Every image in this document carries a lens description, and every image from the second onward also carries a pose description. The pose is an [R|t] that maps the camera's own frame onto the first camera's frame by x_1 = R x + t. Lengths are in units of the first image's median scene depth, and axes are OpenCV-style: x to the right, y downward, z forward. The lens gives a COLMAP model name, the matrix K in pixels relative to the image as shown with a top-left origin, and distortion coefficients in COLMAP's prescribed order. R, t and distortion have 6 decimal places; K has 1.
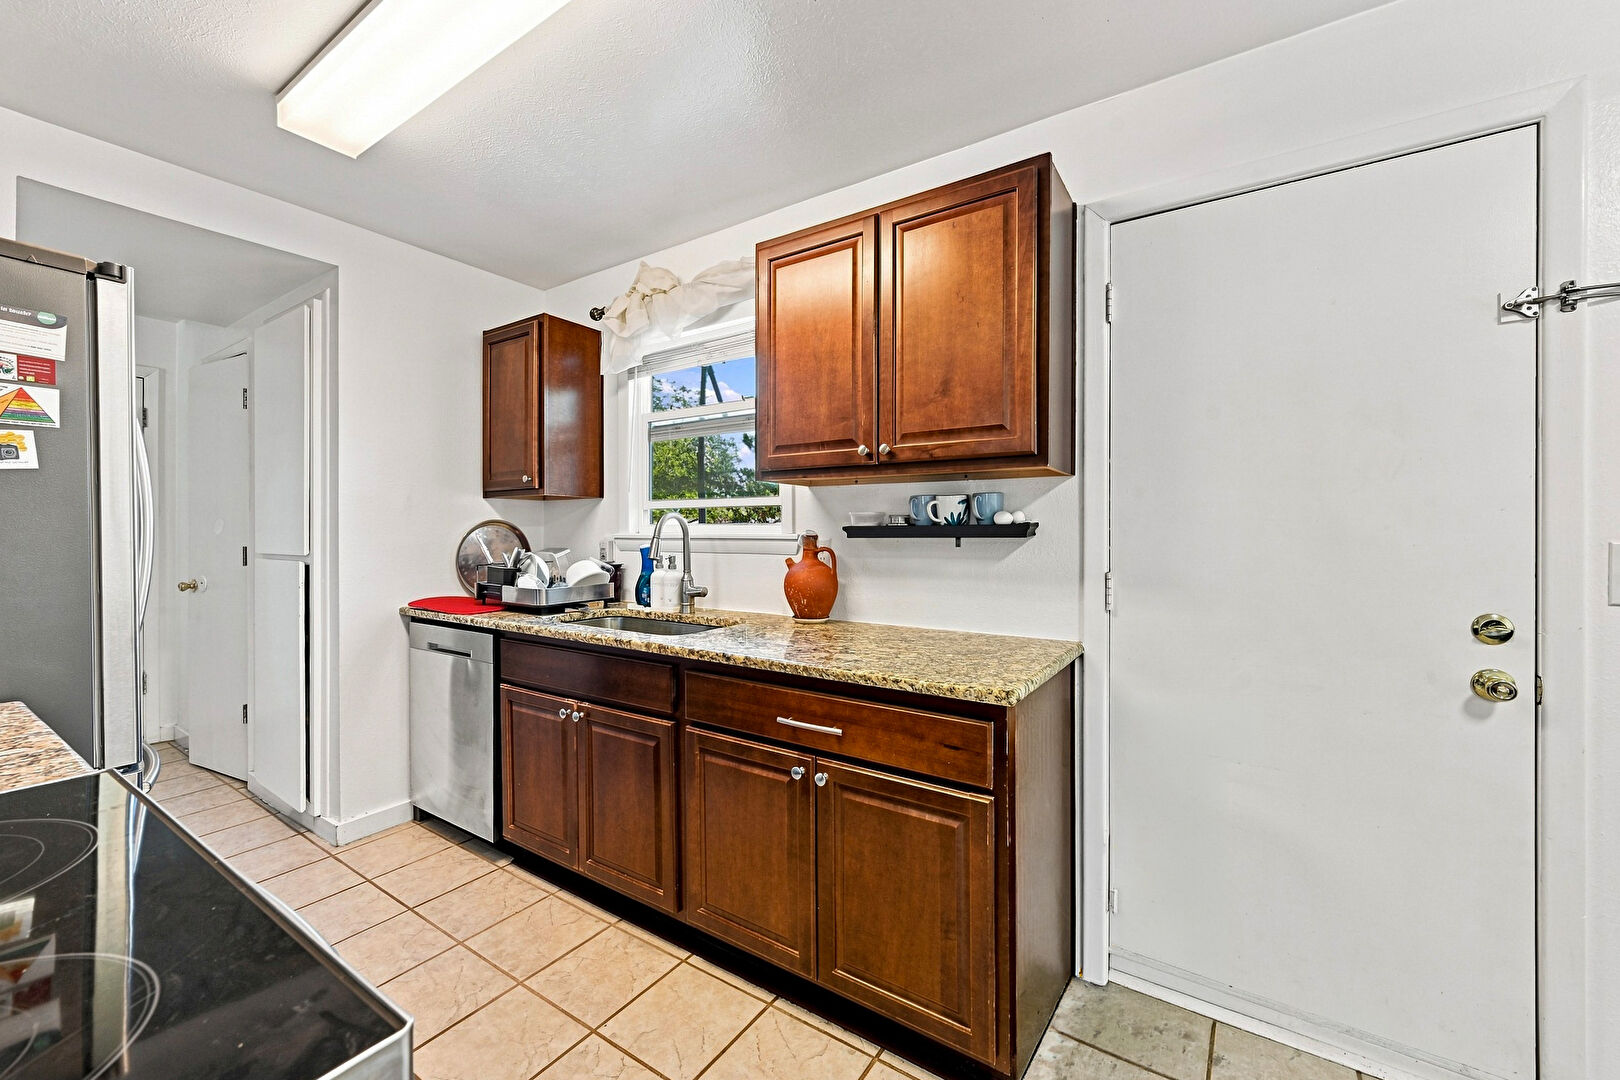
lens RADIAL K [[641.4, 0, 813.7], [0, 641.4, 533.1], [0, 0, 1]] dist [-0.000174, -0.000019]
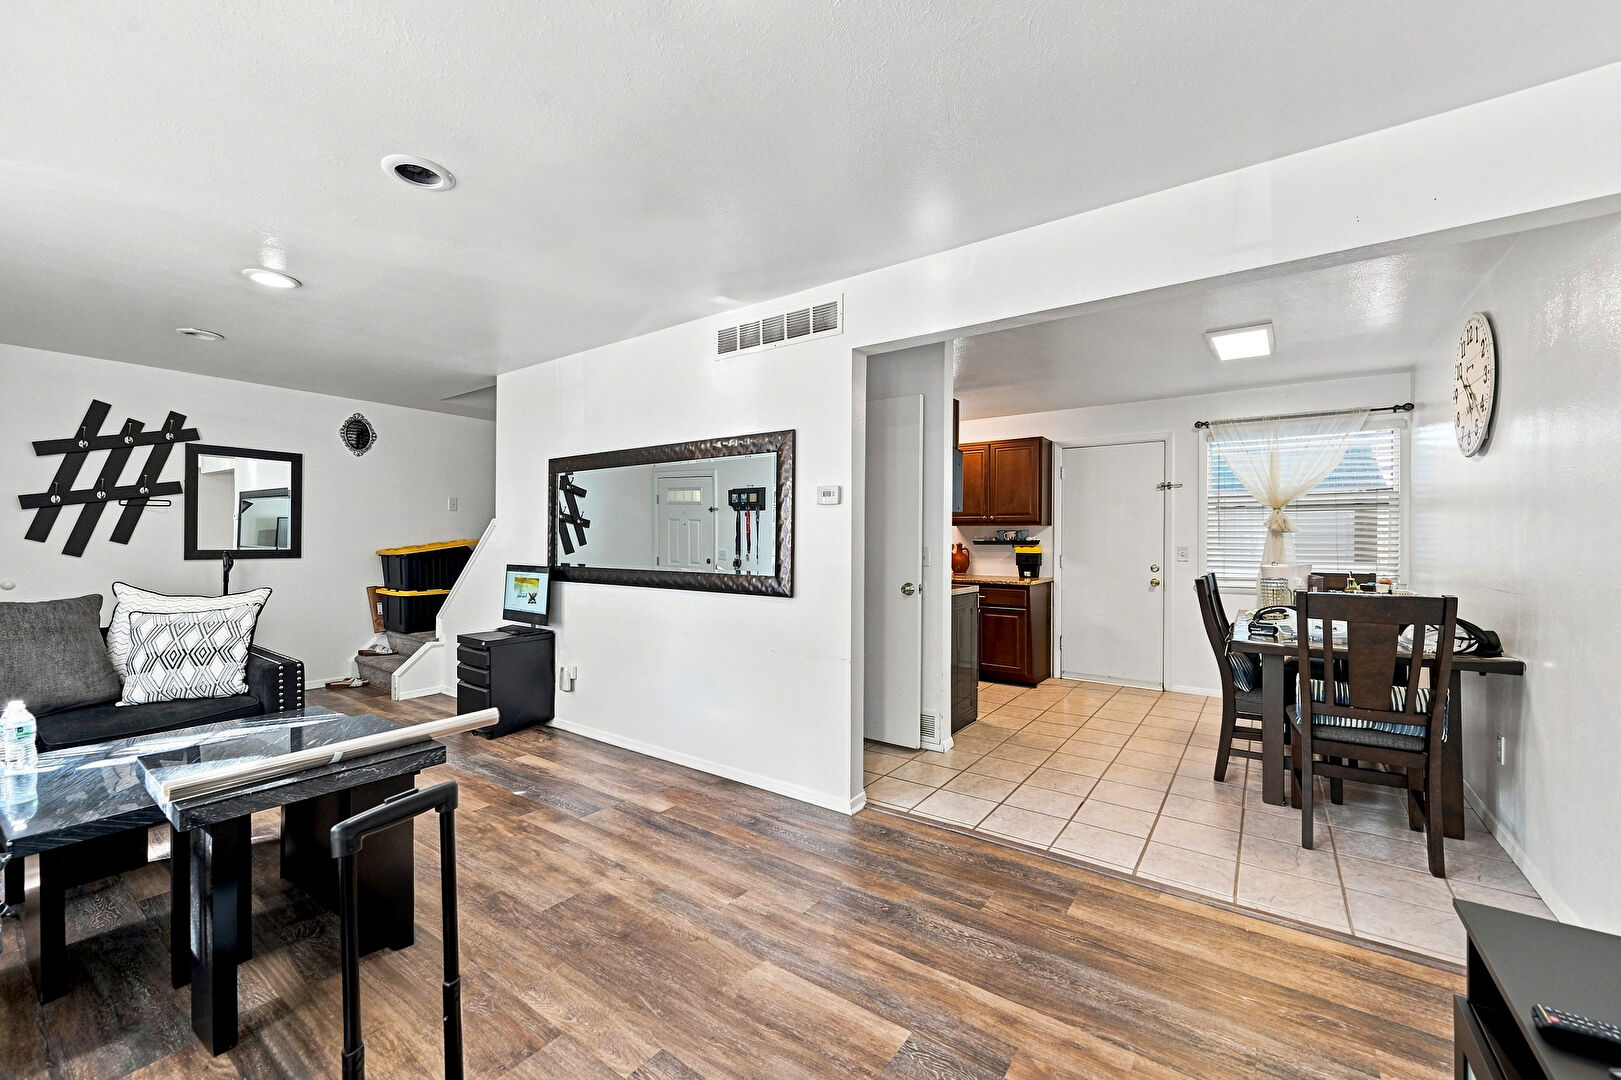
lens RADIAL K [[641.8, 0, 810.1], [0, 641.8, 543.2], [0, 0, 1]] dist [-0.000174, -0.000019]
pose [[0.999708, 0.005747, -0.023462, -0.688062], [-0.005903, 0.999961, -0.006558, 0.025721], [0.023423, 0.006694, 0.999703, -2.129784]]
